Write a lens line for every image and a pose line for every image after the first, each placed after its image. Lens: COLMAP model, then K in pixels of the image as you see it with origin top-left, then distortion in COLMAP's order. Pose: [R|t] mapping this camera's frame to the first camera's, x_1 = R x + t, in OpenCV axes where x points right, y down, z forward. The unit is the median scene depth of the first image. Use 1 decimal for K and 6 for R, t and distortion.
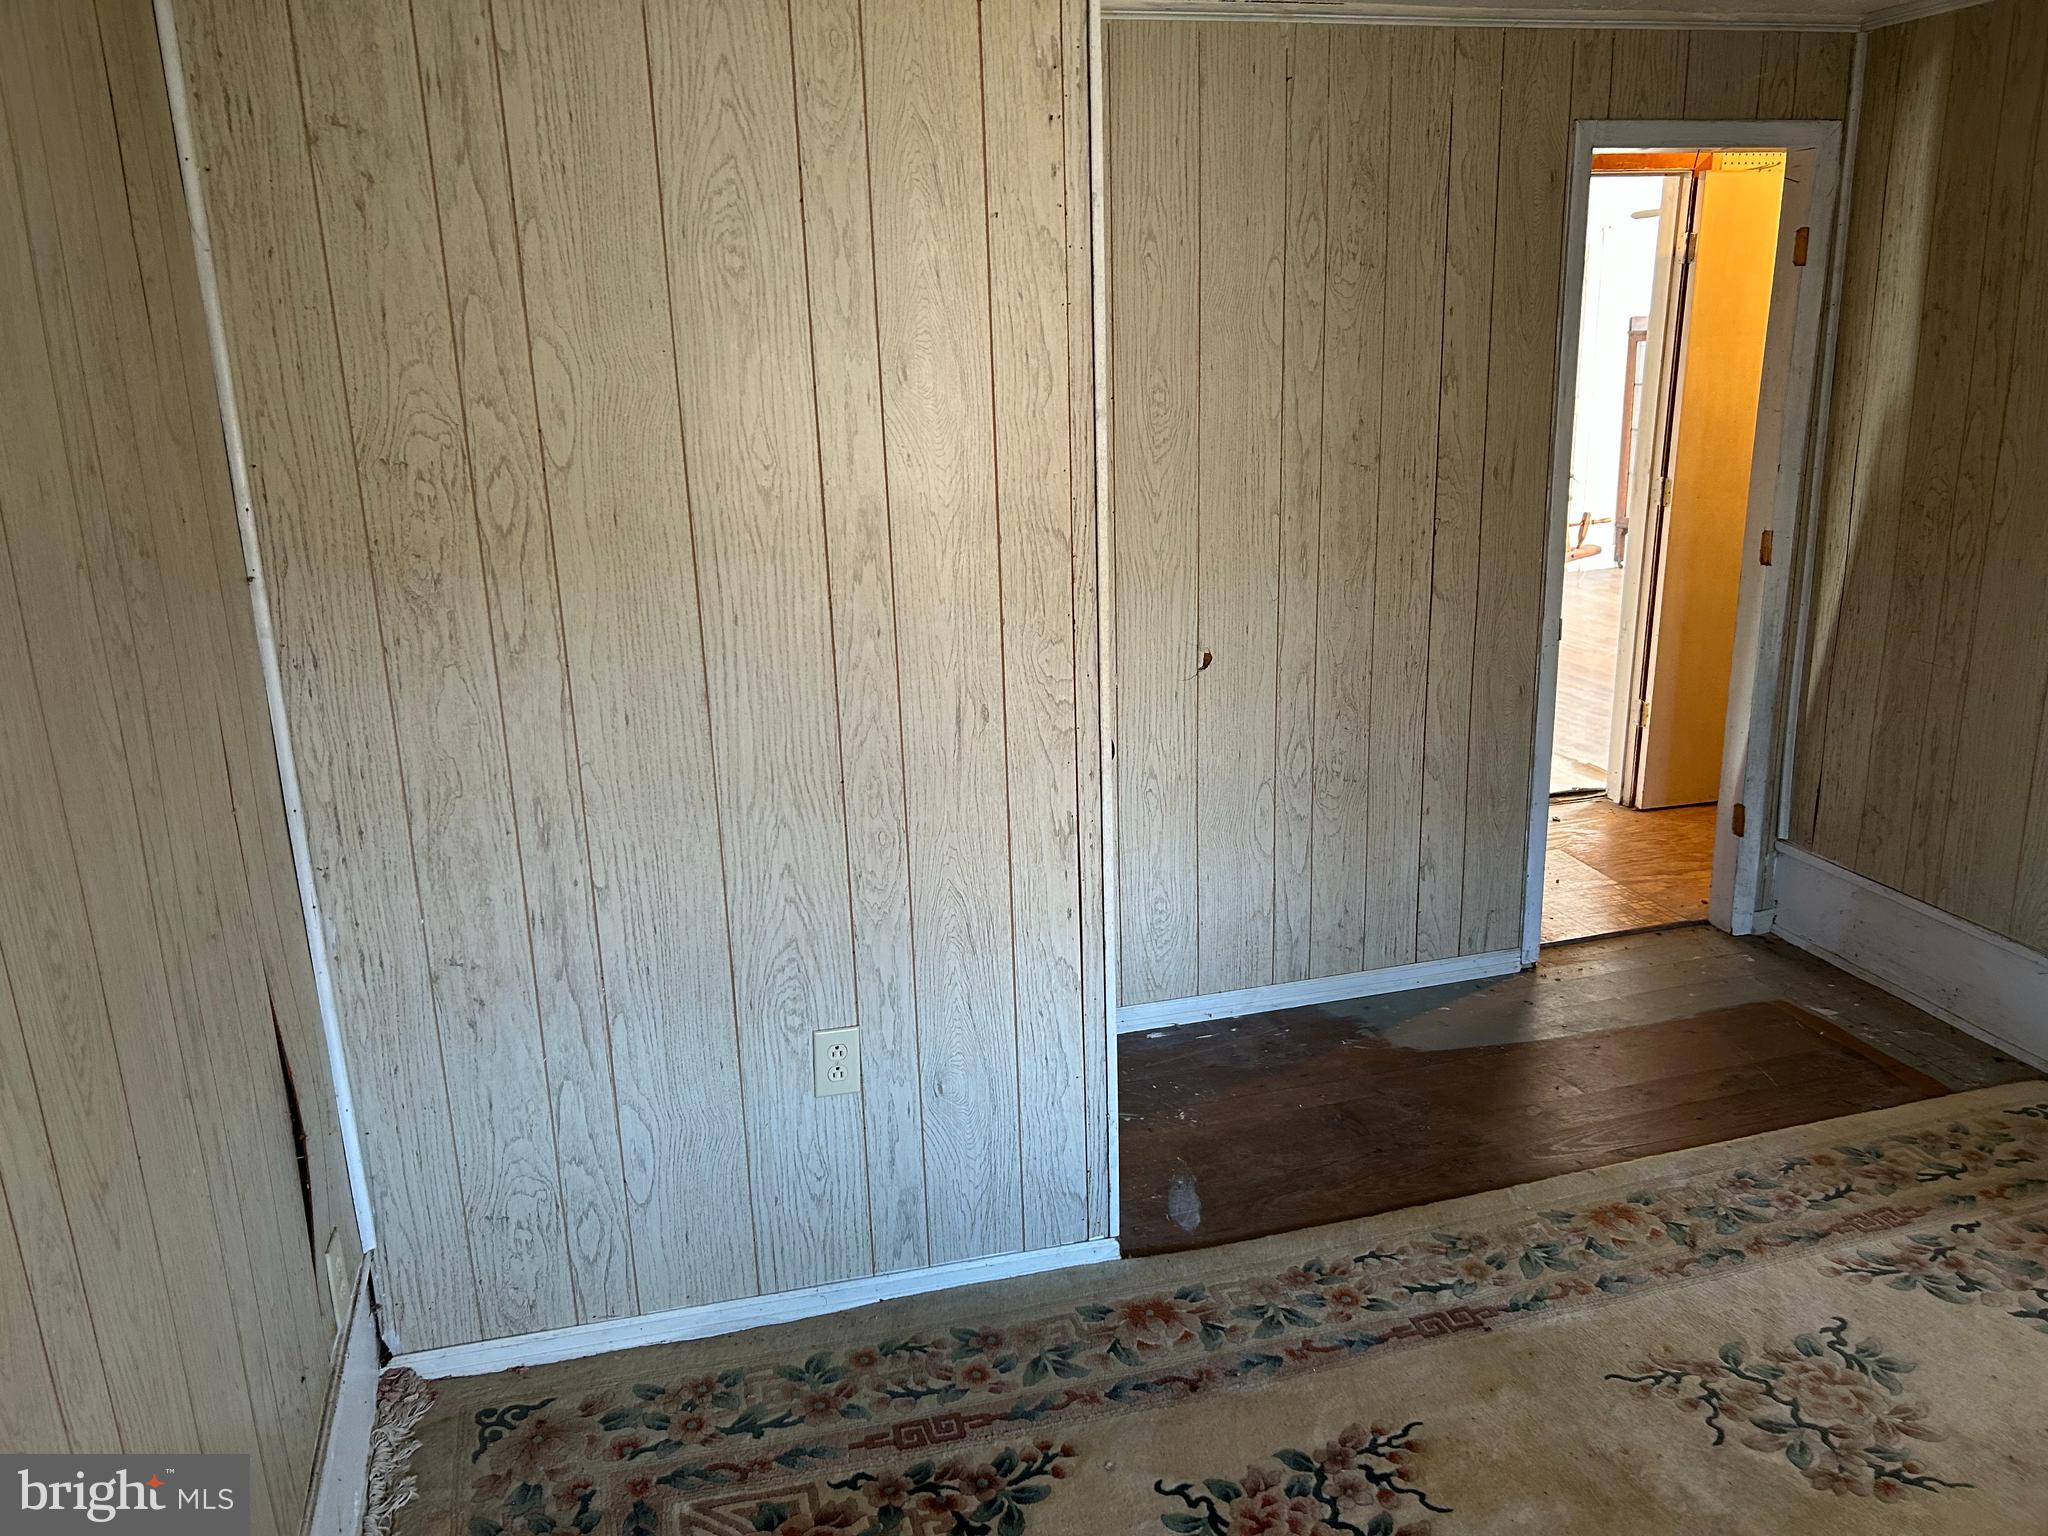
lens RADIAL K [[1533.0, 0, 1027.3], [0, 1533.0, 753.0], [0, 0, 1]] dist [0.051024, -0.054030]
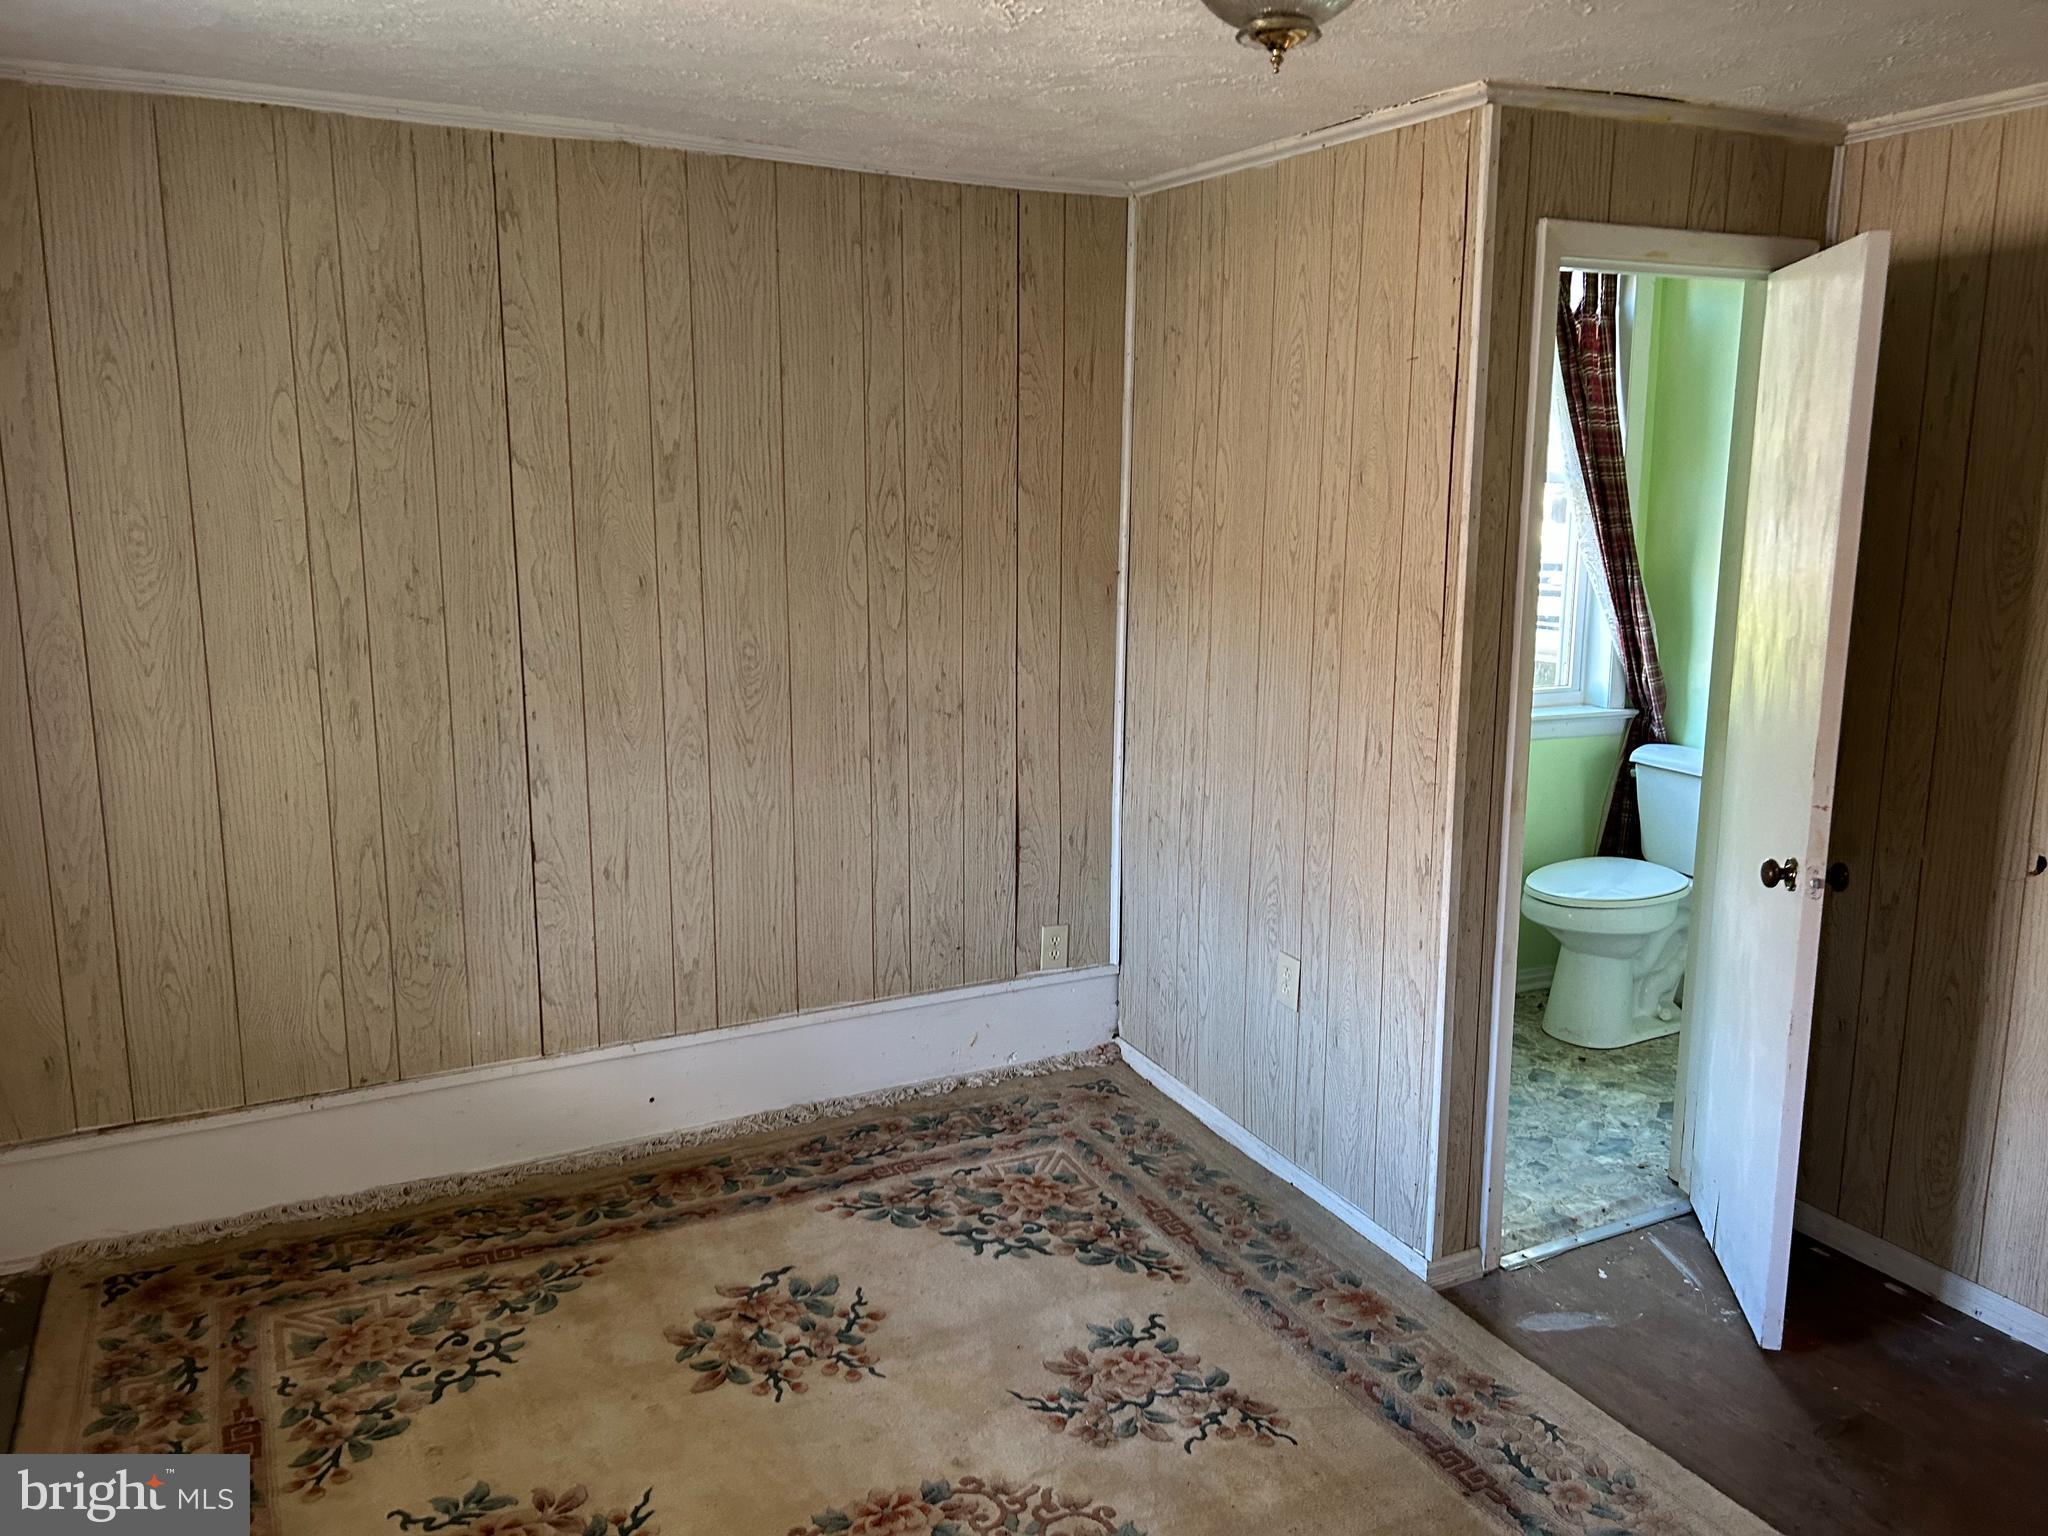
lens RADIAL K [[1533.0, 0, 1042.7], [0, 1533.0, 758.9], [0, 0, 1]] dist [0.051024, -0.054030]
pose [[0.189859, 0.209727, -0.959150, 1.134314], [-0.277301, 0.948598, 0.152530, -0.134399], [0.941837, 0.237014, 0.238258, 0.452982]]
